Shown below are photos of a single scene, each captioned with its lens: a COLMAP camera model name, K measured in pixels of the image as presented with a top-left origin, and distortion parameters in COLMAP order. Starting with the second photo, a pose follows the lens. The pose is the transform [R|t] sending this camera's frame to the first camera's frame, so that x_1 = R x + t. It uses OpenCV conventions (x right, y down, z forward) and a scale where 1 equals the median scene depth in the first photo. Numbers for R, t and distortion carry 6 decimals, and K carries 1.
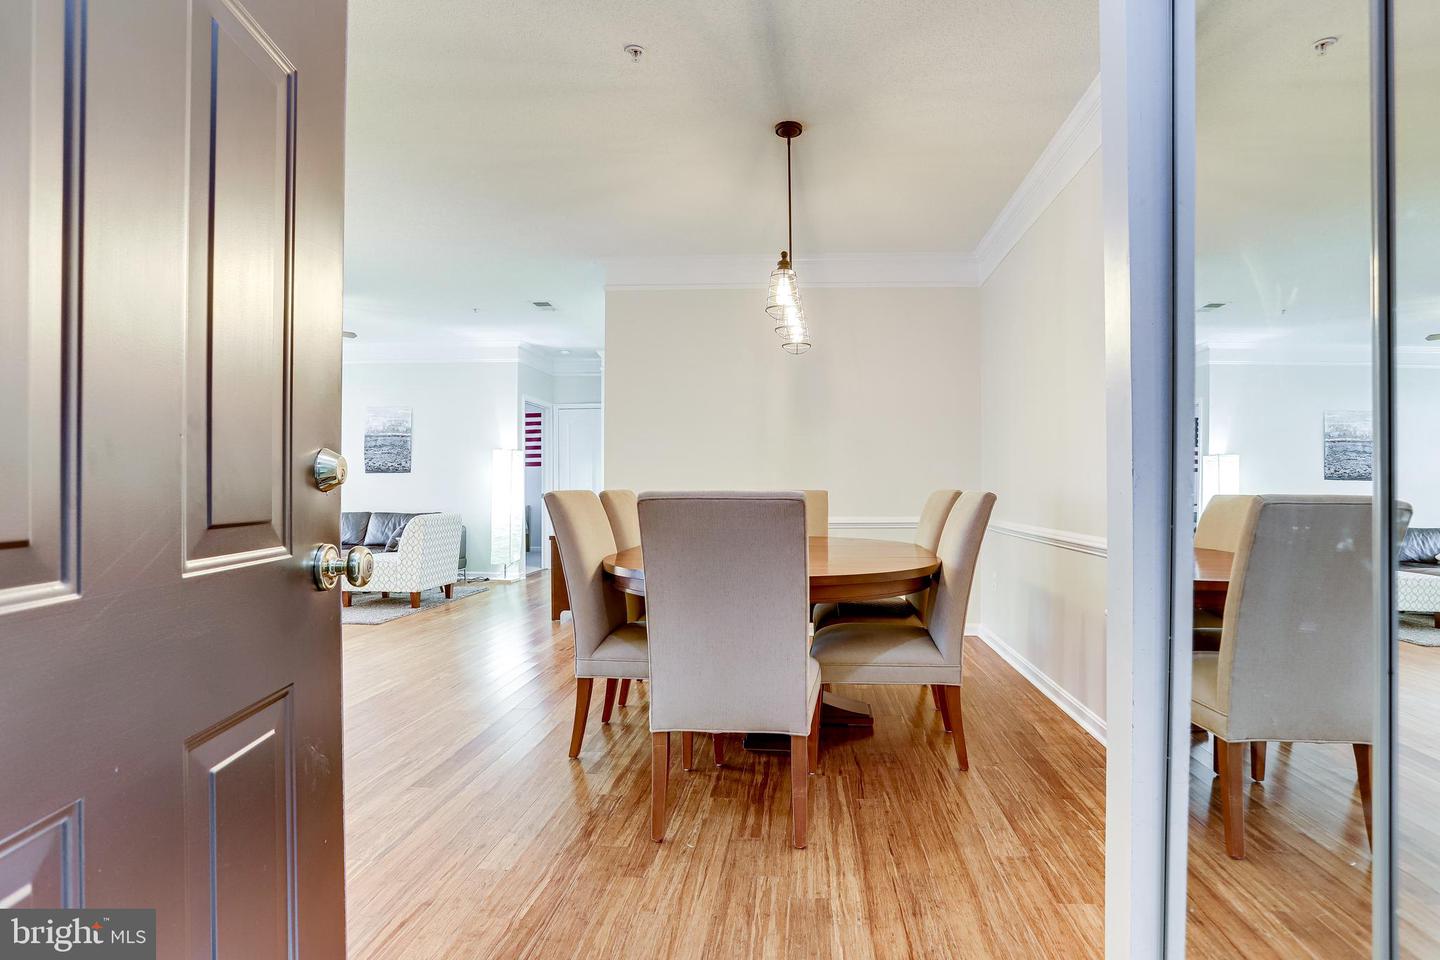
lens RADIAL K [[725.2, 0, 774.0], [0, 725.2, 484.1], [0, 0, 1]] dist [-0.057335, 0.000060]
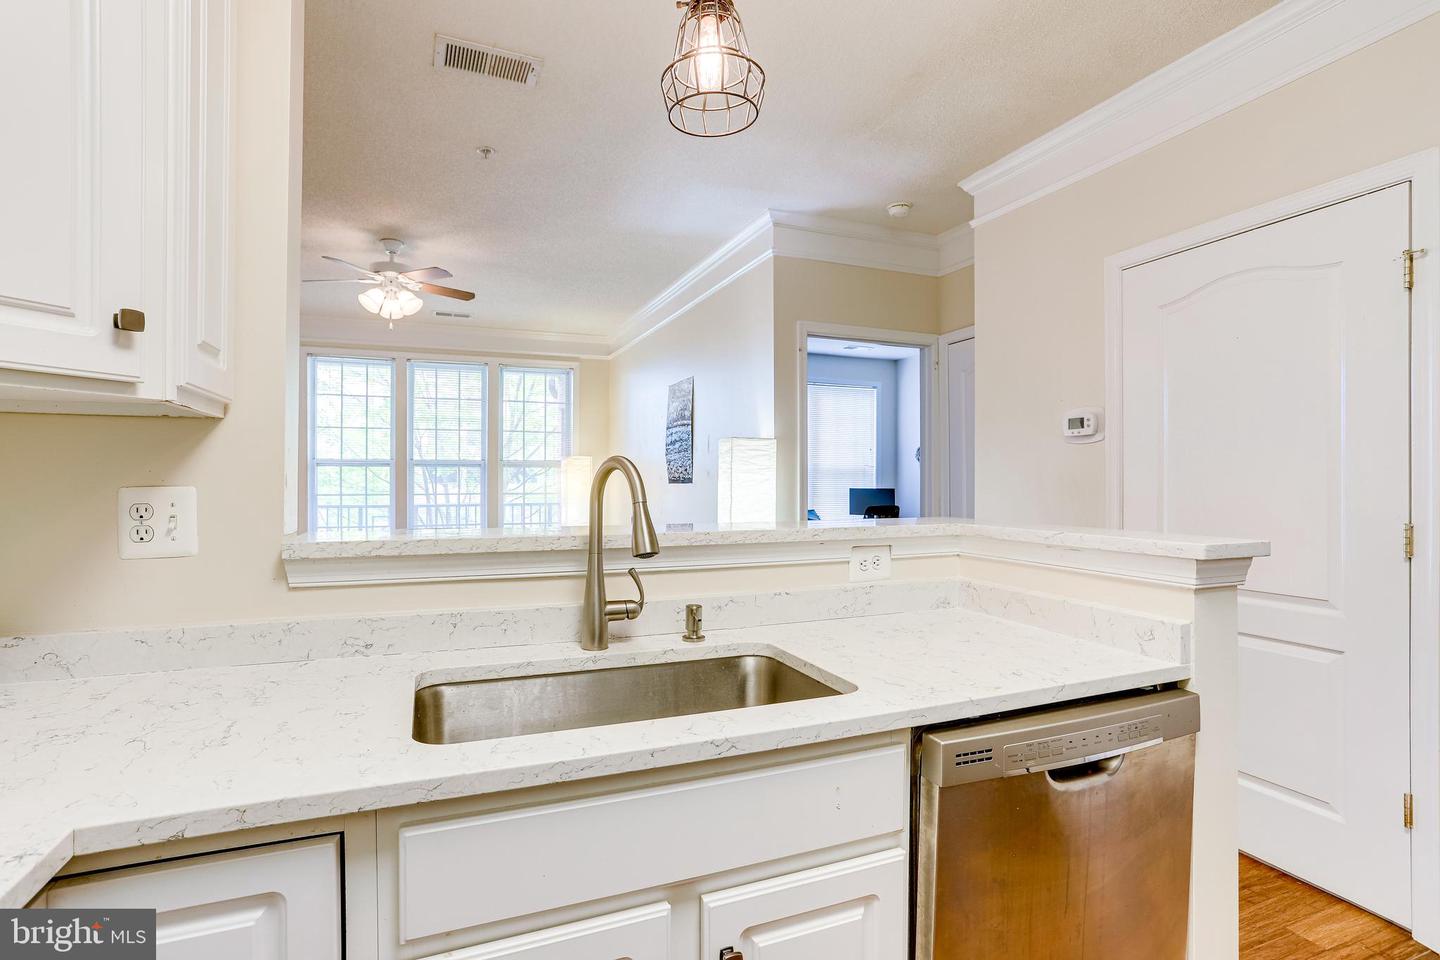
lens RADIAL K [[704.0, 0, 715.0], [0, 704.0, 476.9], [0, 0, 1]] dist [-0.050726, 0.037778]
pose [[0.411915, -0.002621, -0.911218, 0.139780], [0.003193, 0.999994, -0.001433, -0.050776], [0.911217, -0.002320, 0.411921, 1.901887]]
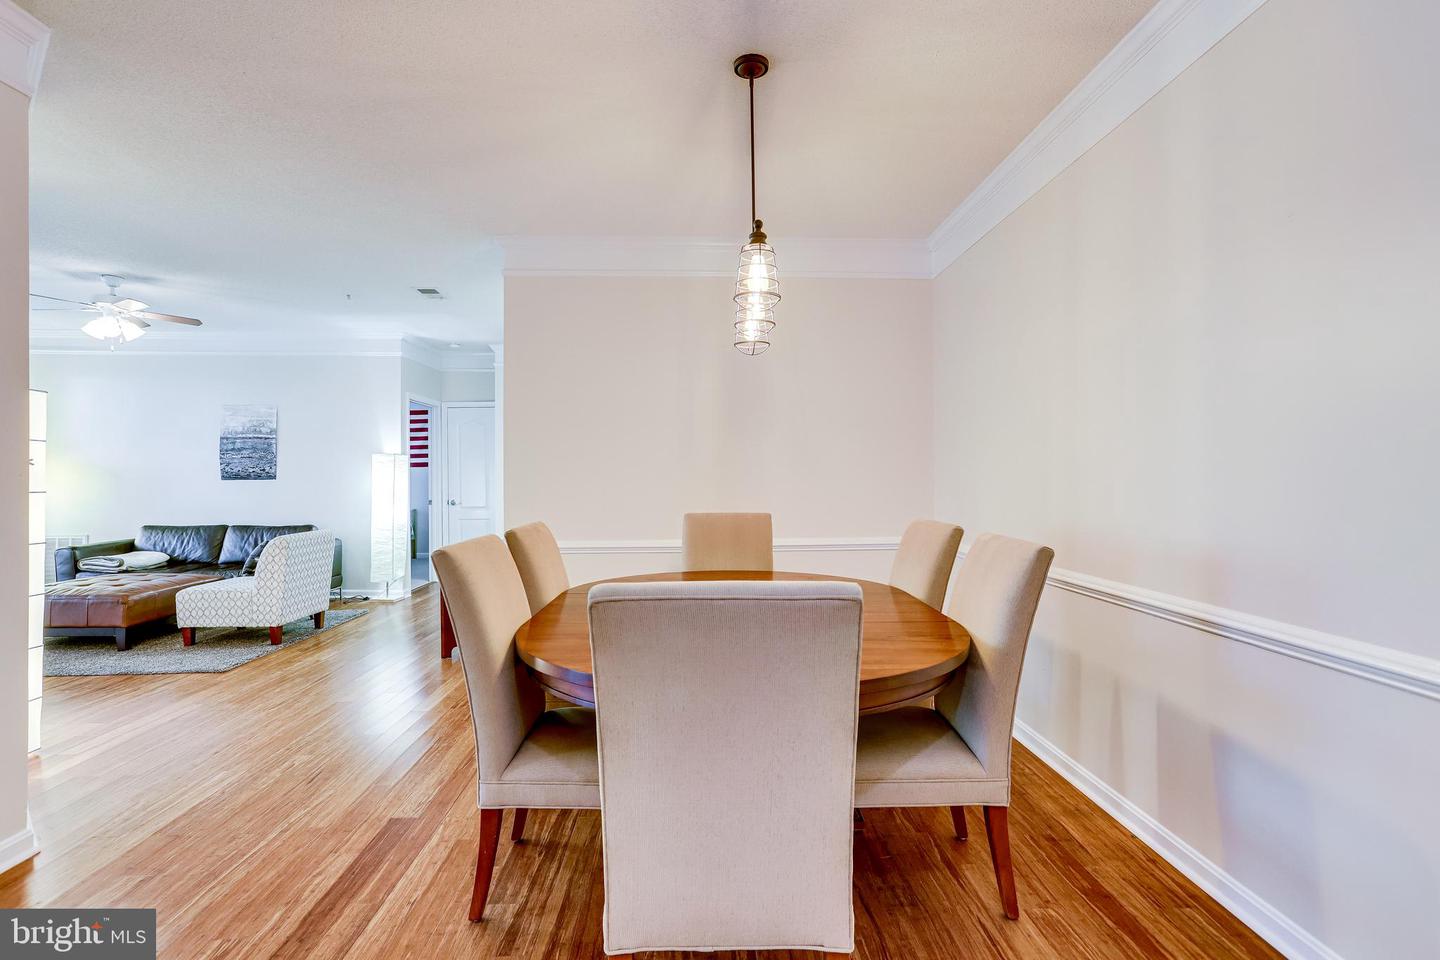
lens RADIAL K [[704.0, 0, 715.0], [0, 704.0, 476.9], [0, 0, 1]] dist [-0.050726, 0.037778]
pose [[0.997029, -0.003229, 0.076962, -0.078552], [0.002932, 0.999988, 0.003960, -0.051988], [-0.076973, -0.003722, 0.997026, 0.246816]]
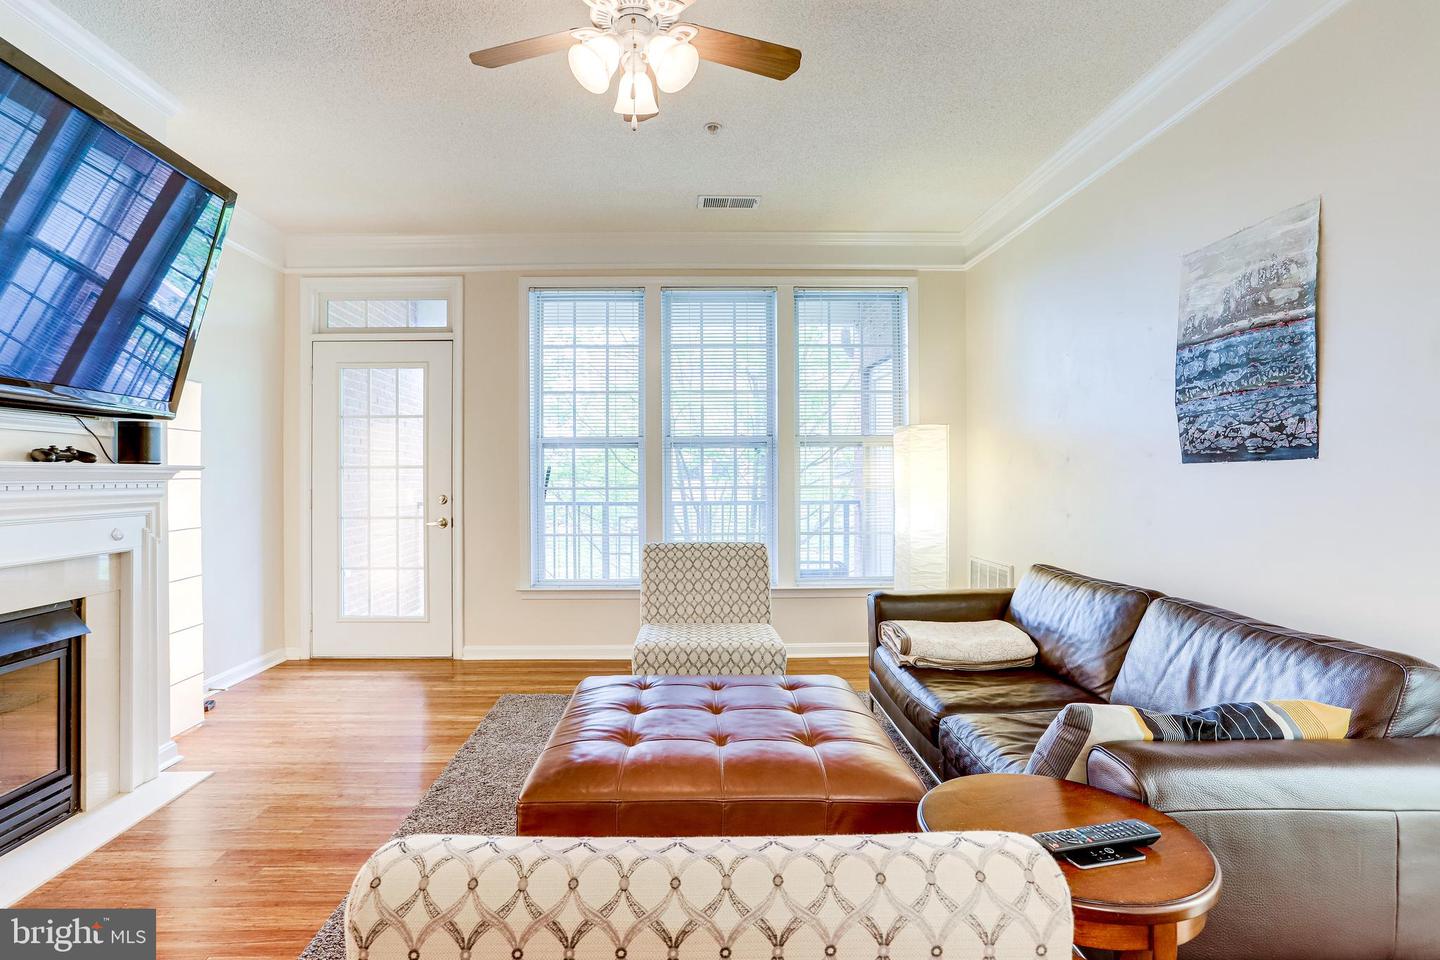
lens RADIAL K [[700.2, 0, 689.6], [0, 700.2, 478.5], [0, 0, 1]] dist [-0.042860, 0.020244]
pose [[0.060522, 0.002332, -0.998164, -0.692225], [0.009774, 0.999948, 0.002929, -0.028584], [0.998119, -0.009934, 0.060496, 1.891499]]
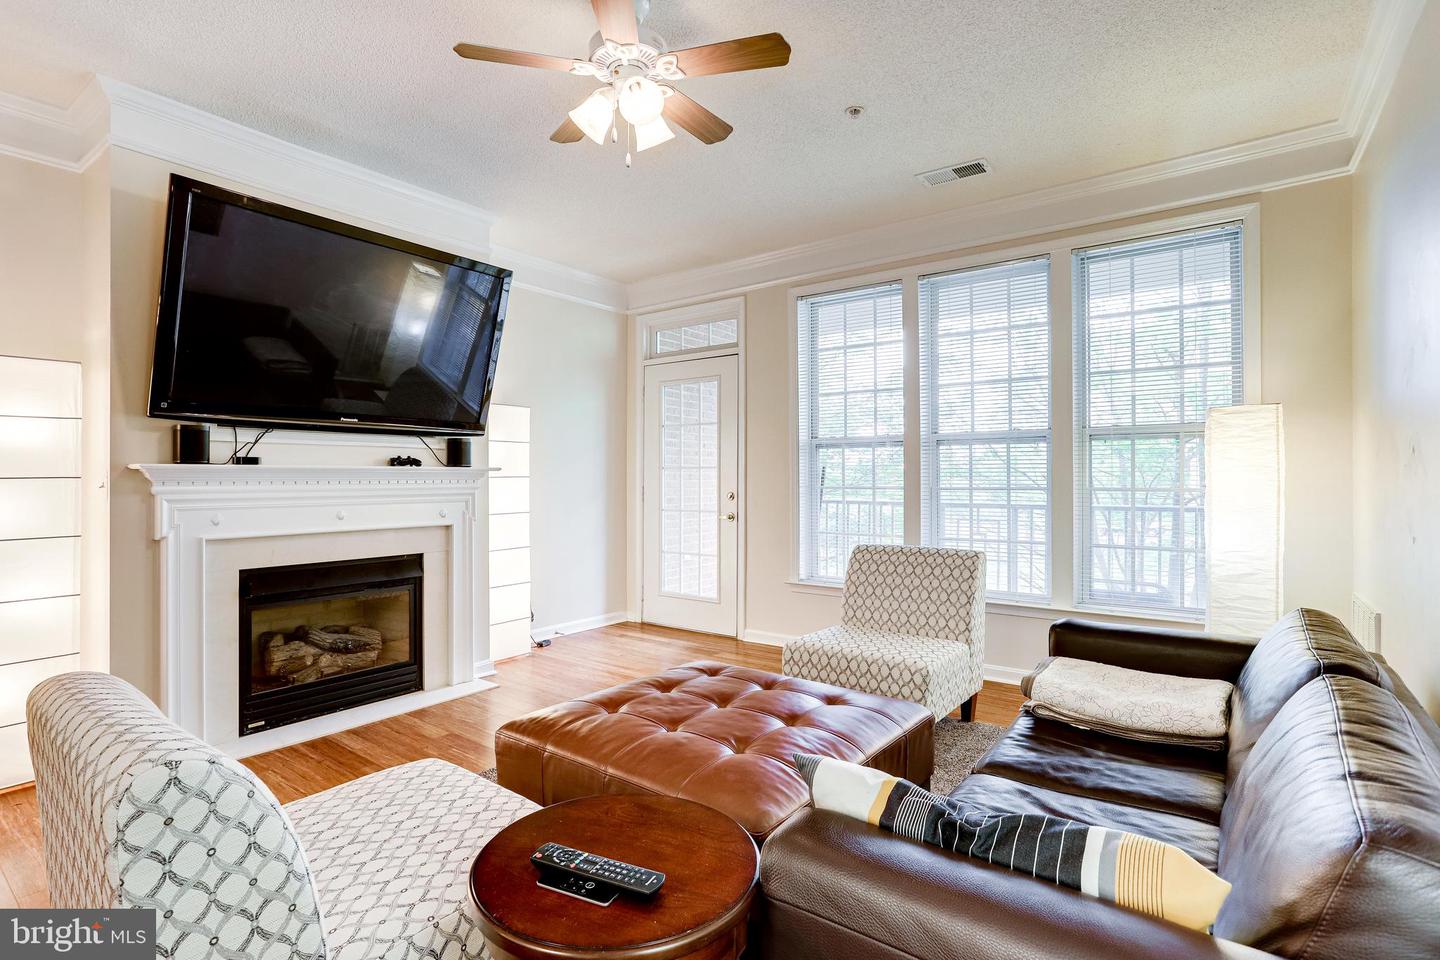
lens RADIAL K [[704.0, 0, 715.0], [0, 704.0, 476.9], [0, 0, 1]] dist [-0.050726, 0.037778]
pose [[-0.567002, -0.000592, -0.823716, -0.781643], [0.005544, 0.999974, -0.004535, -0.023981], [0.823698, -0.007138, -0.566984, 2.335449]]
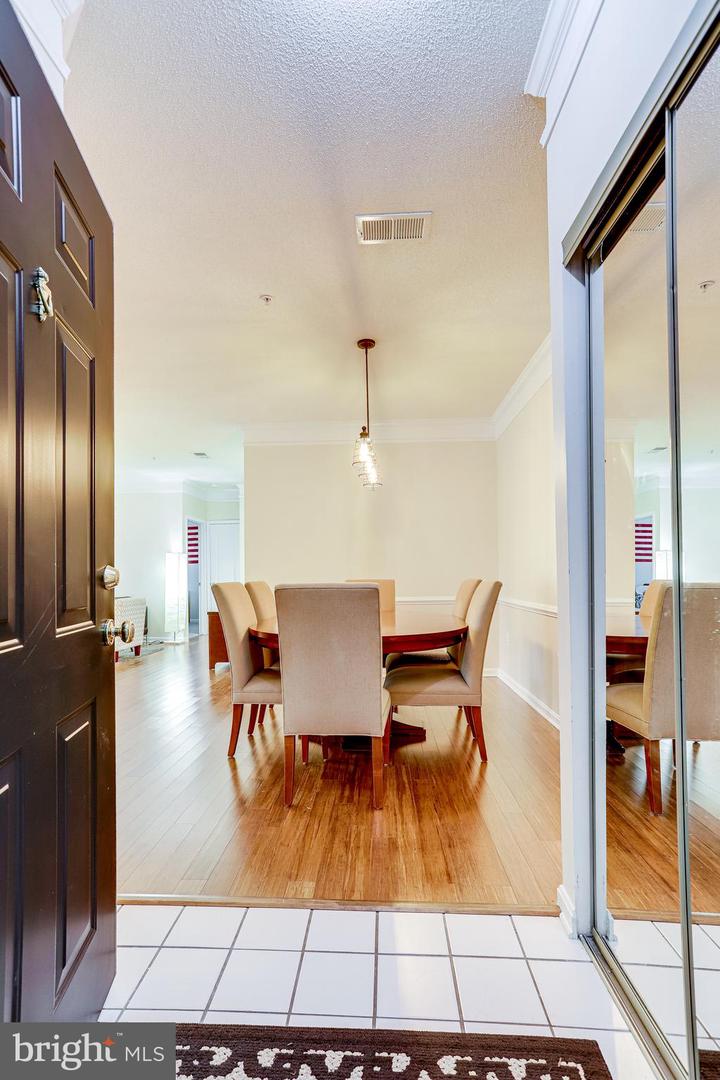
lens RADIAL K [[511.5, 0, 355.3], [0, 511.5, 566.0], [0, 0, 1]] dist [-0.002823, -0.000183]
pose [[0.999925, -0.010572, -0.006258, -0.001108], [0.010481, 0.999843, -0.014307, -0.007099], [0.006408, 0.014241, 0.999878, -0.083589]]
